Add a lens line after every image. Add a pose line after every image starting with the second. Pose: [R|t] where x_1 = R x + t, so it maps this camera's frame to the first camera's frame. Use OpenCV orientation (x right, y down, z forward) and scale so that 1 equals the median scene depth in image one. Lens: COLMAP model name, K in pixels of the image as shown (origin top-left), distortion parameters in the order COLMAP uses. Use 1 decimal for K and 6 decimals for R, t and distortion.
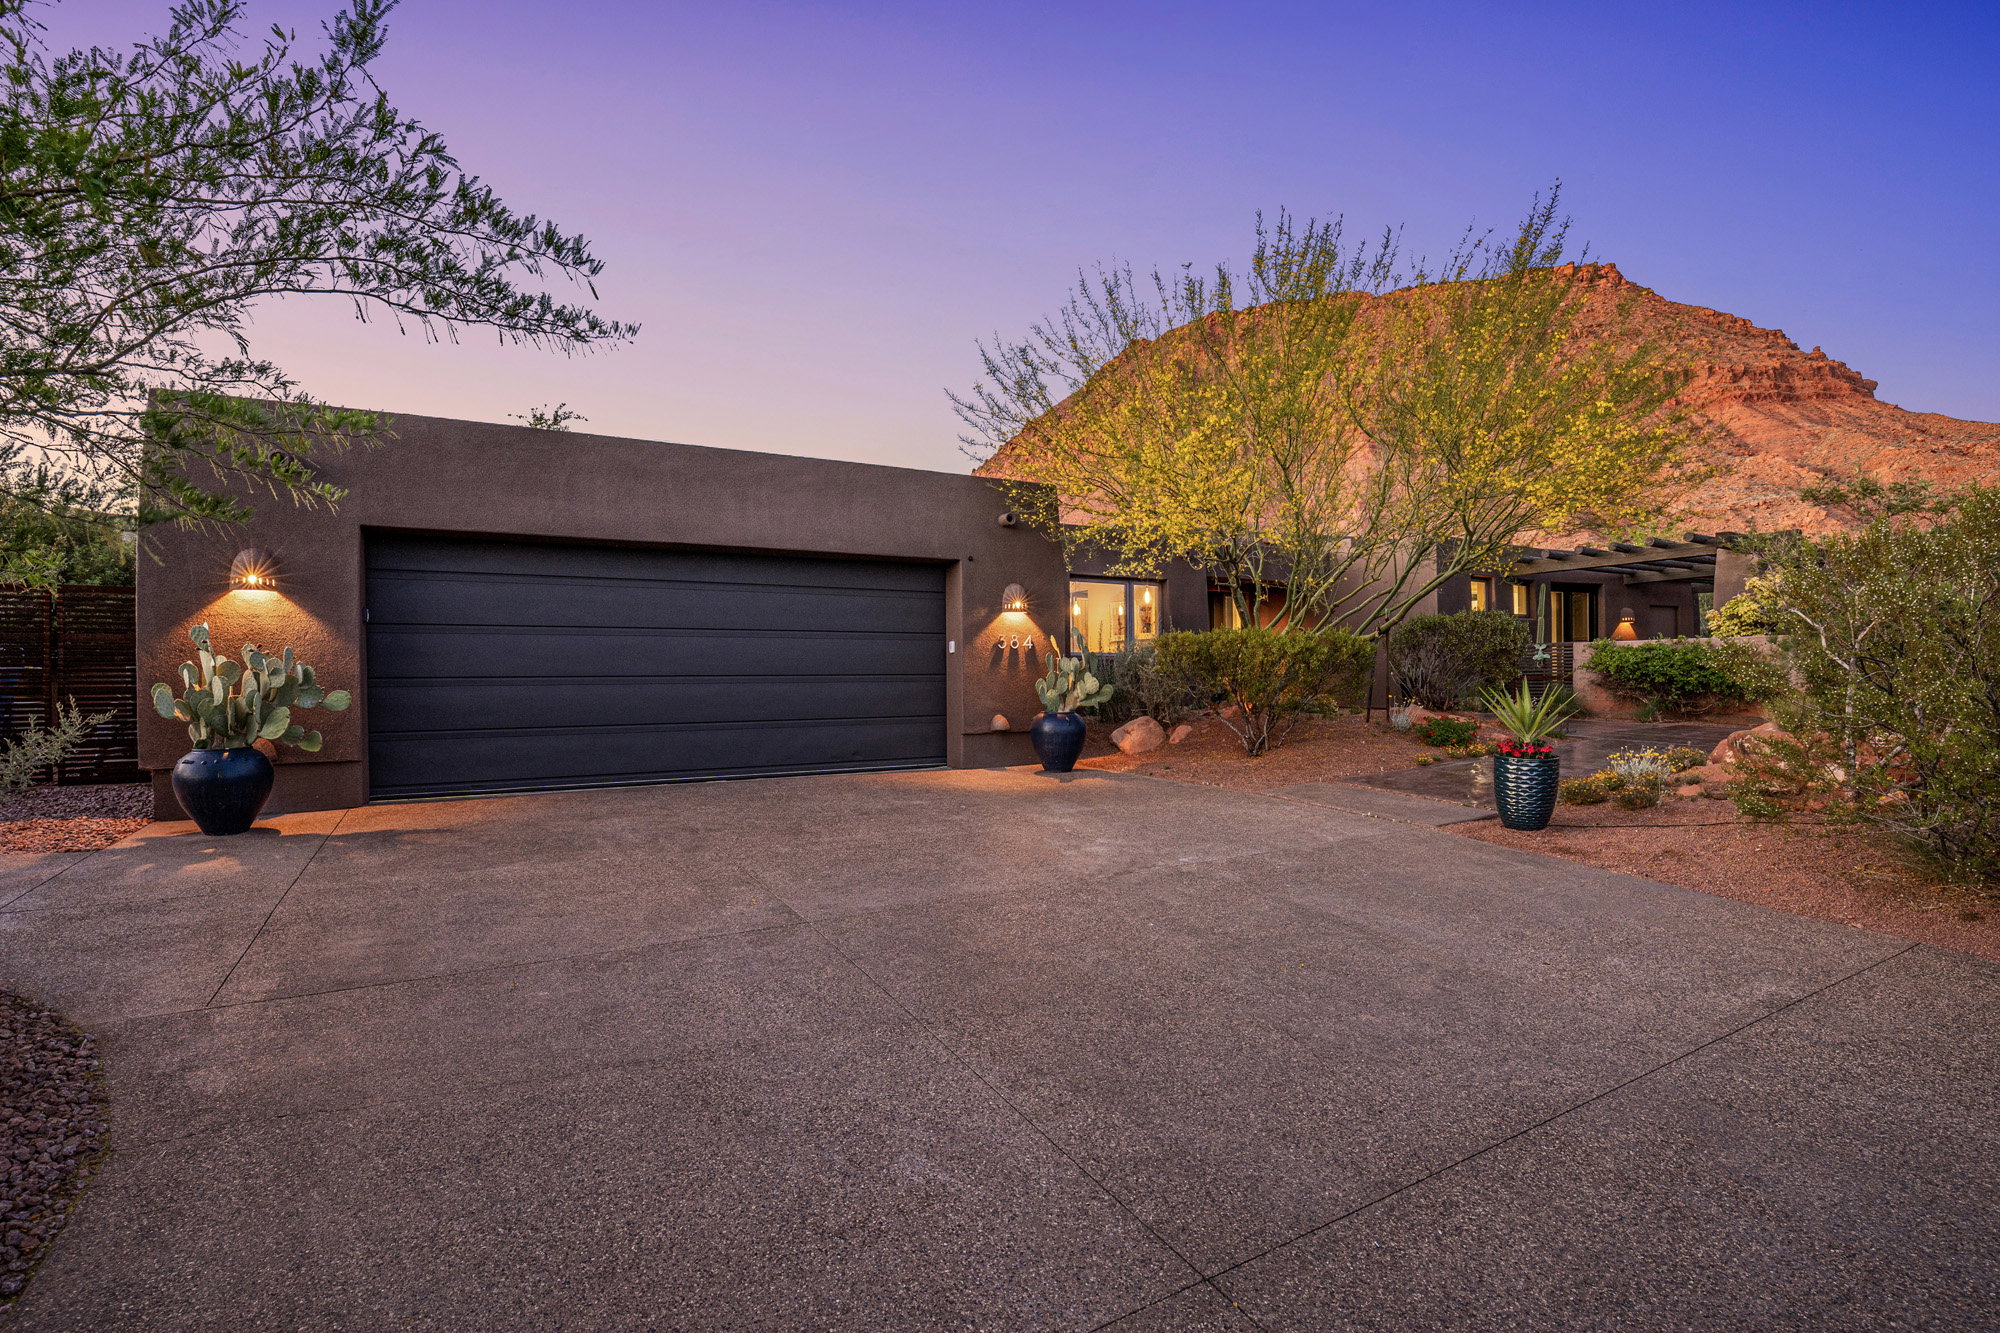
lens RADIAL K [[931.5, 0, 999.3], [0, 931.5, 680.4], [0, 0, 1]] dist [-0.028326, 0.001505]
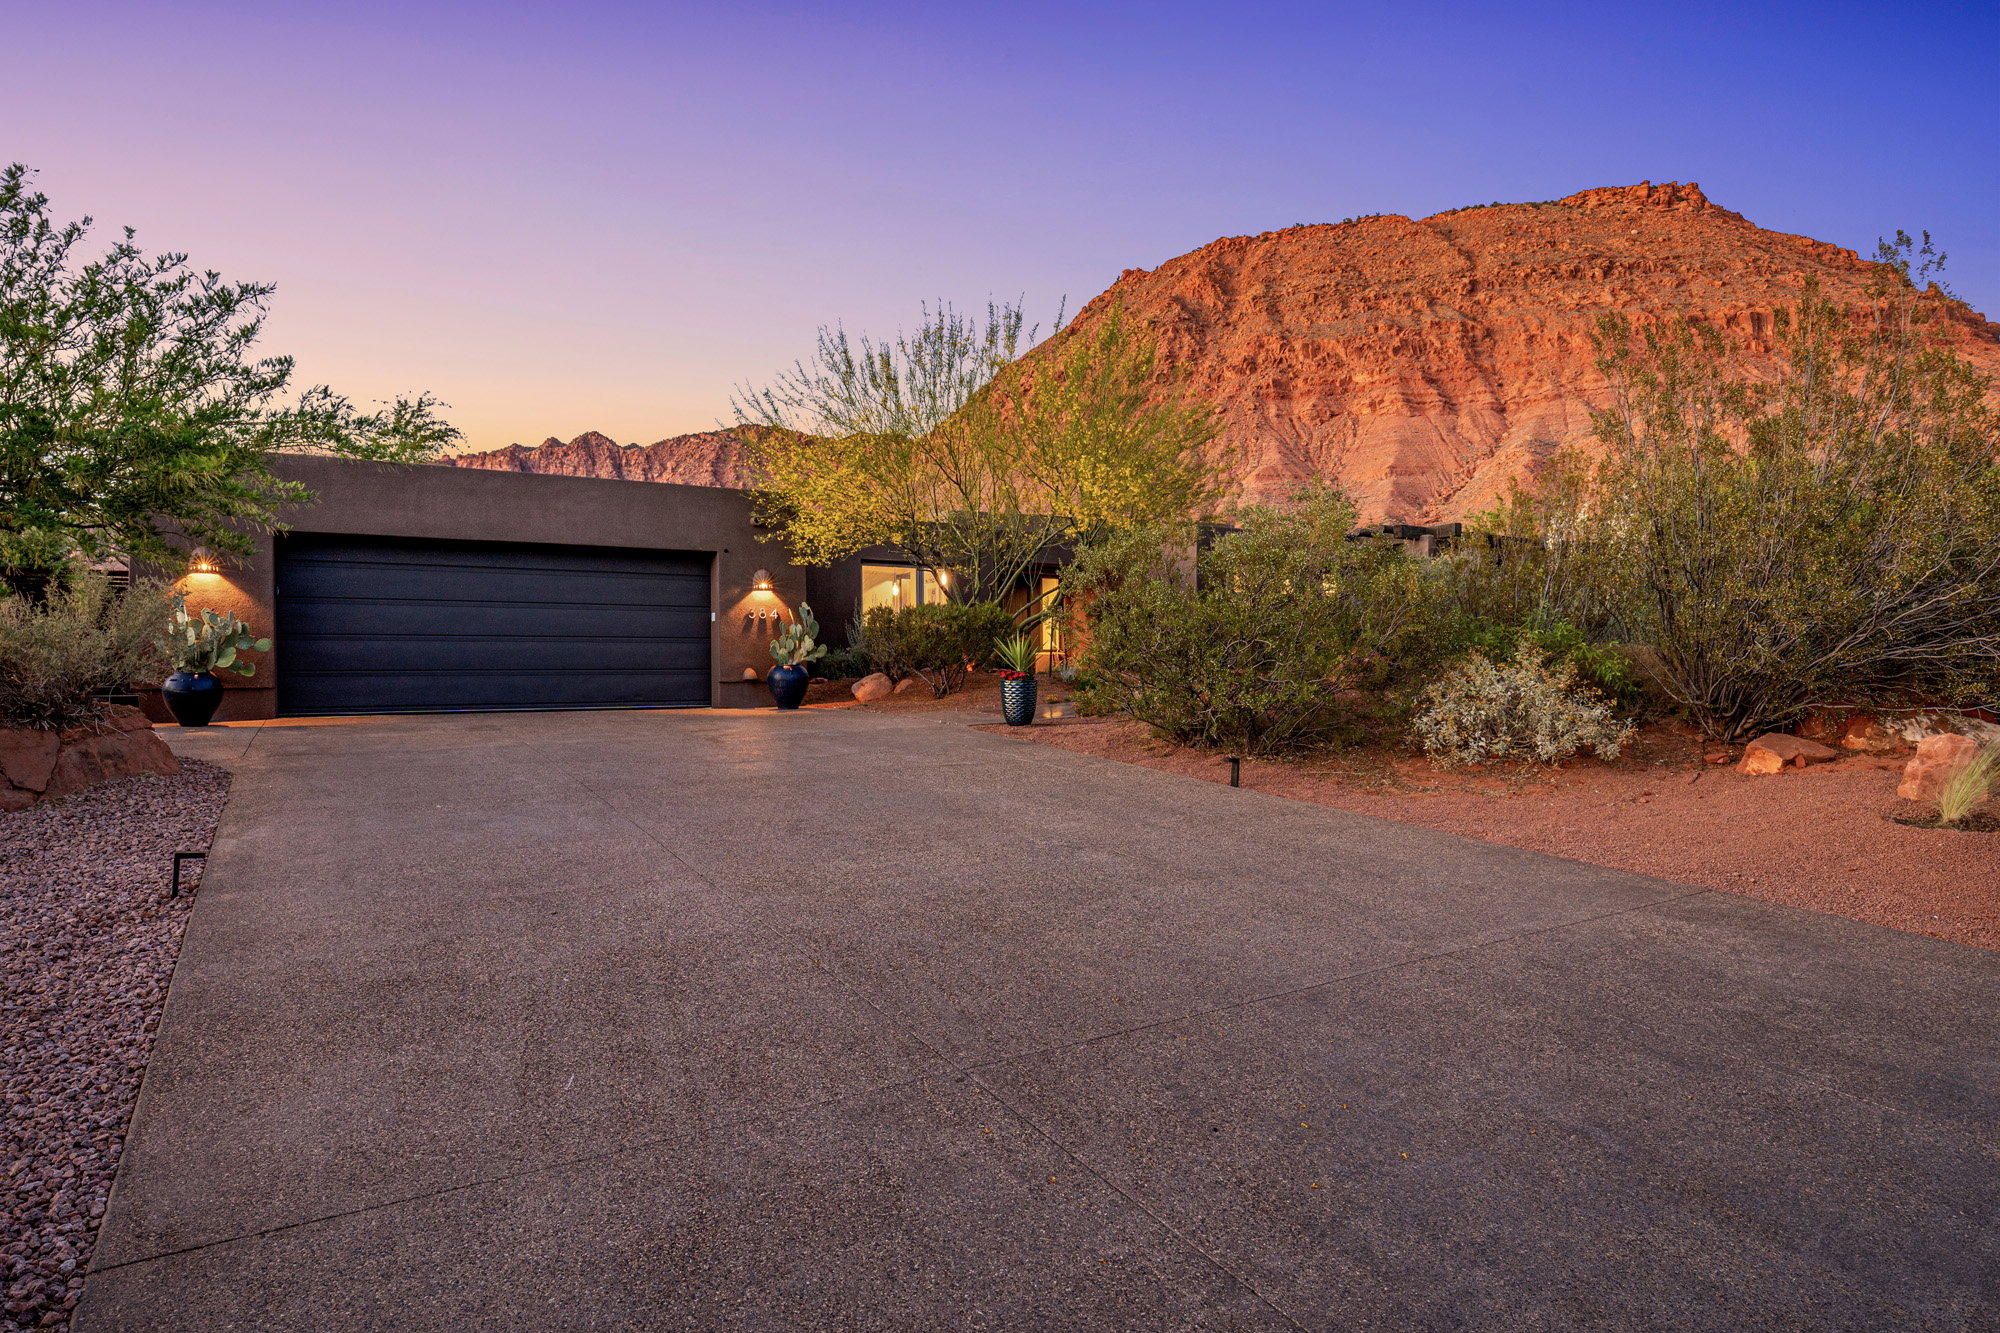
lens RADIAL K [[1117.8, 0, 998.2], [0, 1117.8, 677.9], [0, 0, 1]] dist [-0.013503, -0.001508]
pose [[0.999708, 0.000526, 0.024153, 0.299731], [-0.000537, 1.000000, 0.000448, 0.047376], [-0.024152, -0.000461, 0.999708, -0.570366]]
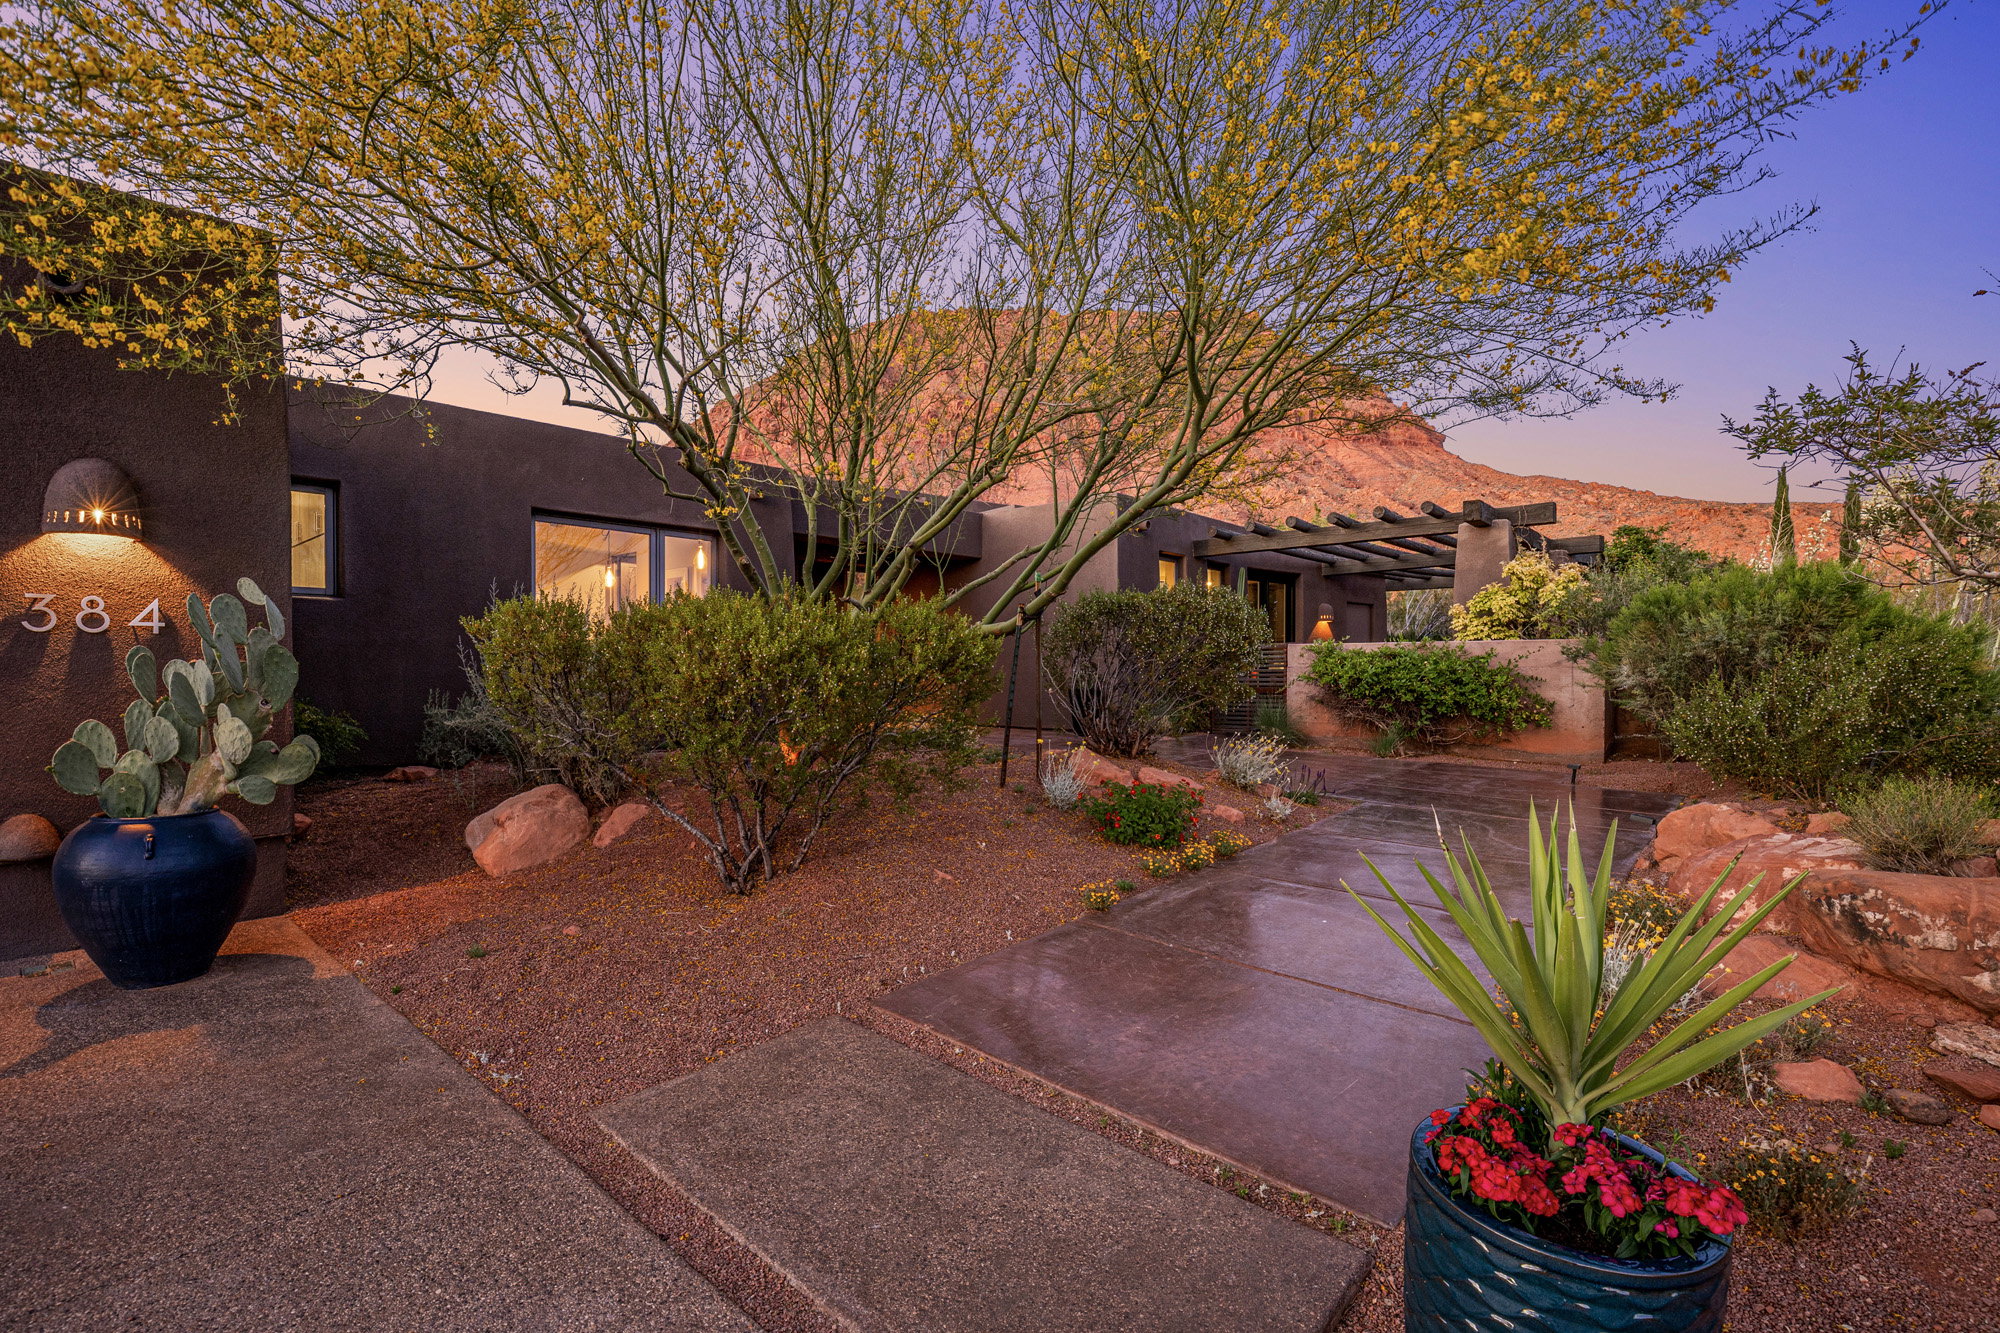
lens RADIAL K [[931.5, 0, 999.3], [0, 931.5, 680.4], [0, 0, 1]] dist [-0.028326, 0.001505]
pose [[0.947917, 0.006670, 0.318448, 0.234950], [-0.008846, 0.999946, 0.005387, -0.019356], [-0.318395, -0.007923, 0.947925, 0.516880]]
